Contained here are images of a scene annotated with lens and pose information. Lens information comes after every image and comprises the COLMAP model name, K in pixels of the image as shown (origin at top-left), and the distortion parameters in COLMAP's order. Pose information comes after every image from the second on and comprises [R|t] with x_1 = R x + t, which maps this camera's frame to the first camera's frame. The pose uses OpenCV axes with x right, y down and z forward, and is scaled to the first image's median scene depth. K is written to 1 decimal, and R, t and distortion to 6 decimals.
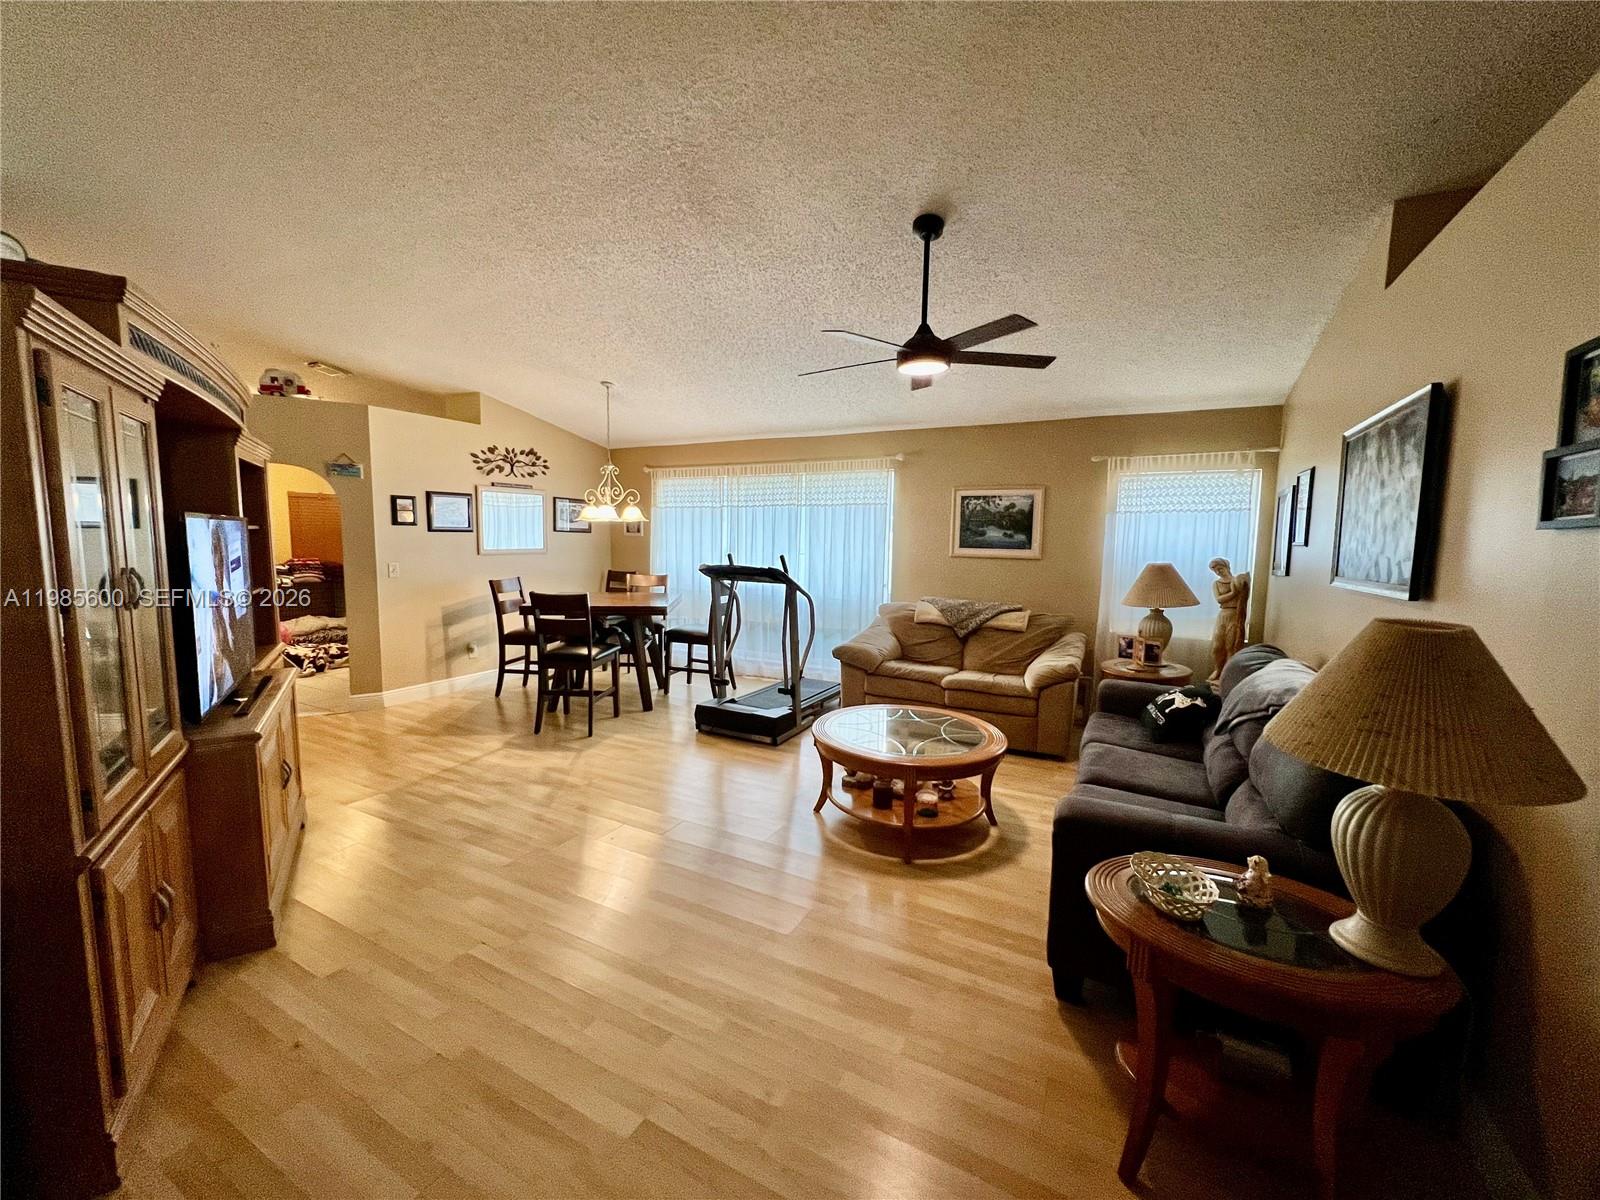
lens RADIAL K [[640.9, 0, 792.1], [0, 640.9, 598.0], [0, 0, 1]] dist [-0.000128, 0.001028]
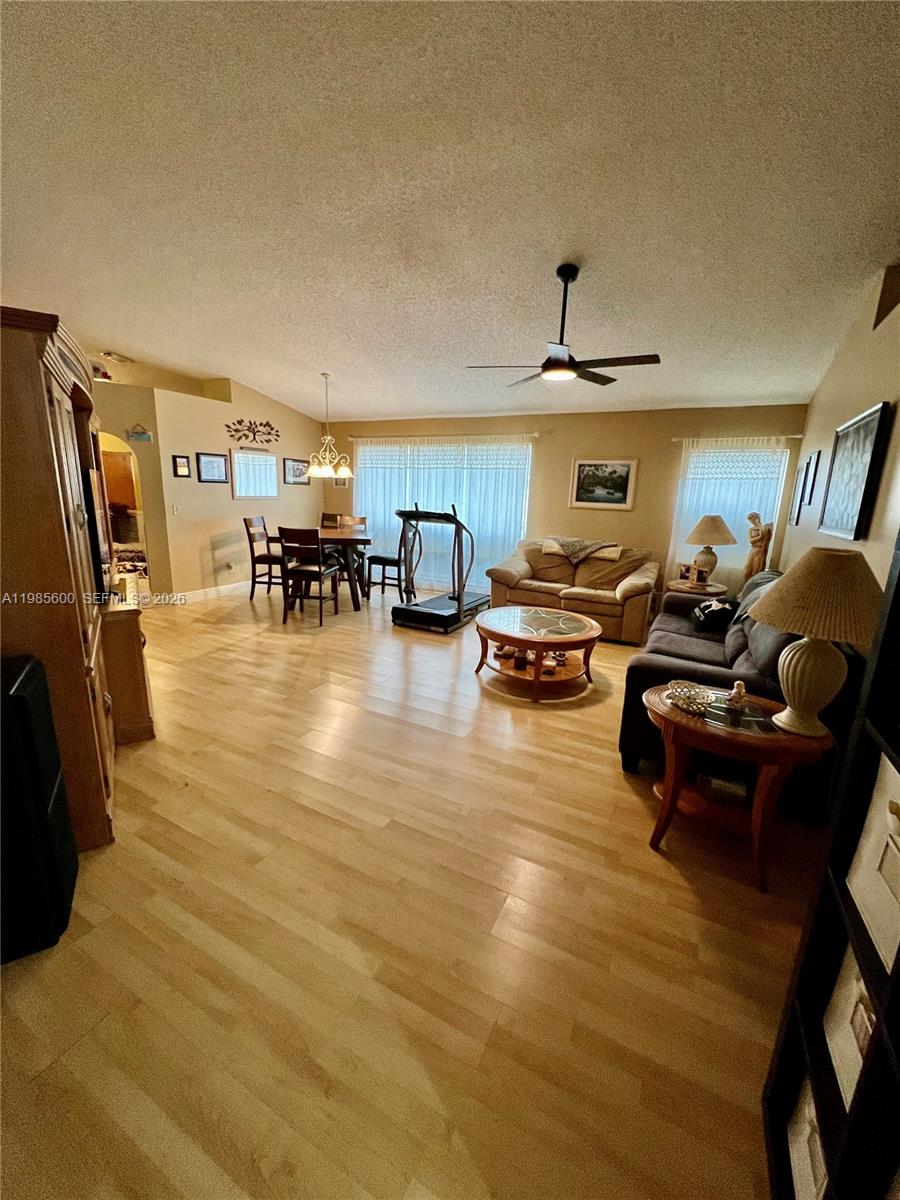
lens RADIAL K [[480.7, 0, 449.8], [0, 480.7, 595.9], [0, 0, 1]] dist [-0.000128, 0.001028]
pose [[0.999768, 0.017153, 0.013012, -0.033326], [-0.018602, 0.992481, 0.120979, 0.007017], [-0.010839, -0.121193, 0.992570, -0.096095]]
